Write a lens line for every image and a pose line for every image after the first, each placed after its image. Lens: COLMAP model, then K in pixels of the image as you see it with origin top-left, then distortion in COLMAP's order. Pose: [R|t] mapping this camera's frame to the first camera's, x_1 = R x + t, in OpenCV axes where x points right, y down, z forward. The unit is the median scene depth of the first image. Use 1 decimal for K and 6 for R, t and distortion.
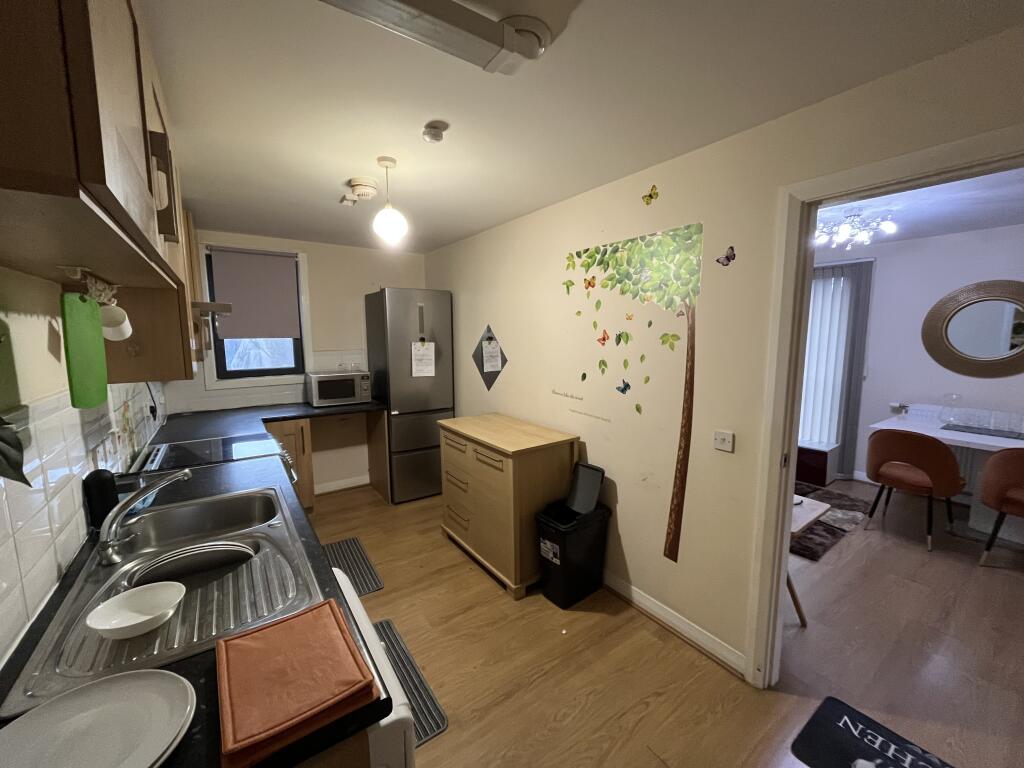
lens RADIAL K [[411.4, 0, 509.4], [0, 411.4, 383.4], [0, 0, 1]] dist [-0.007800, -0.000133]
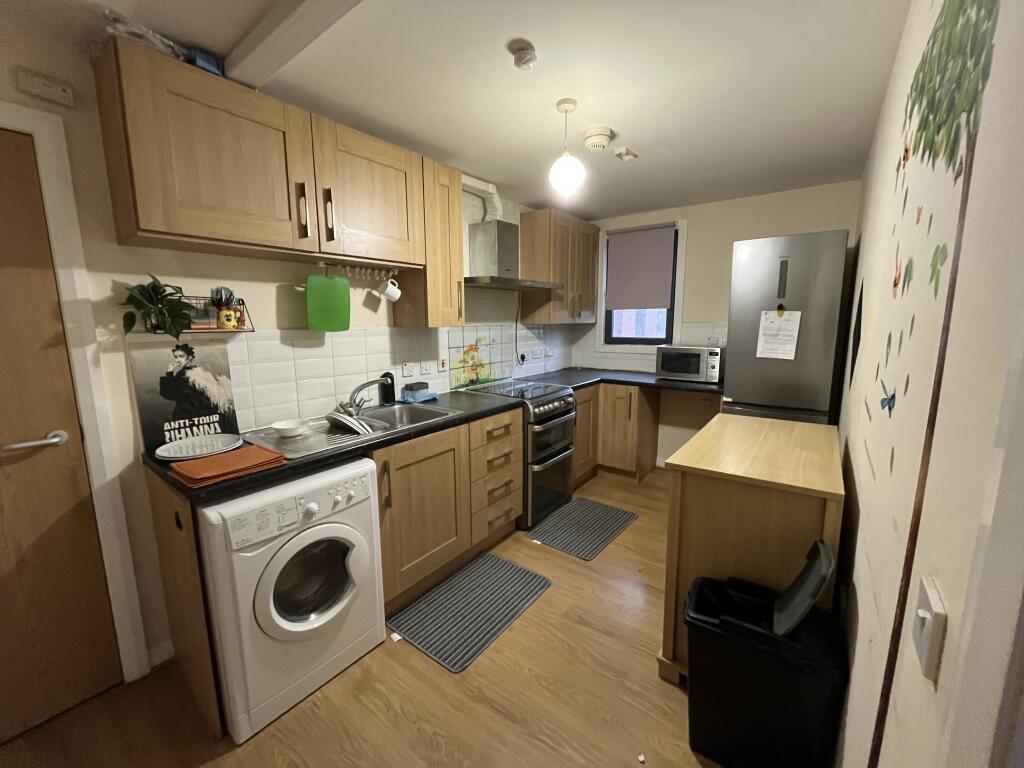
lens RADIAL K [[411.4, 0, 509.4], [0, 411.4, 383.4], [0, 0, 1]] dist [-0.007800, -0.000133]
pose [[0.317776, 0.148689, -0.936435, 0.344100], [-0.111400, 0.986642, 0.118858, -0.007996], [0.941599, 0.066549, 0.330095, 0.339666]]
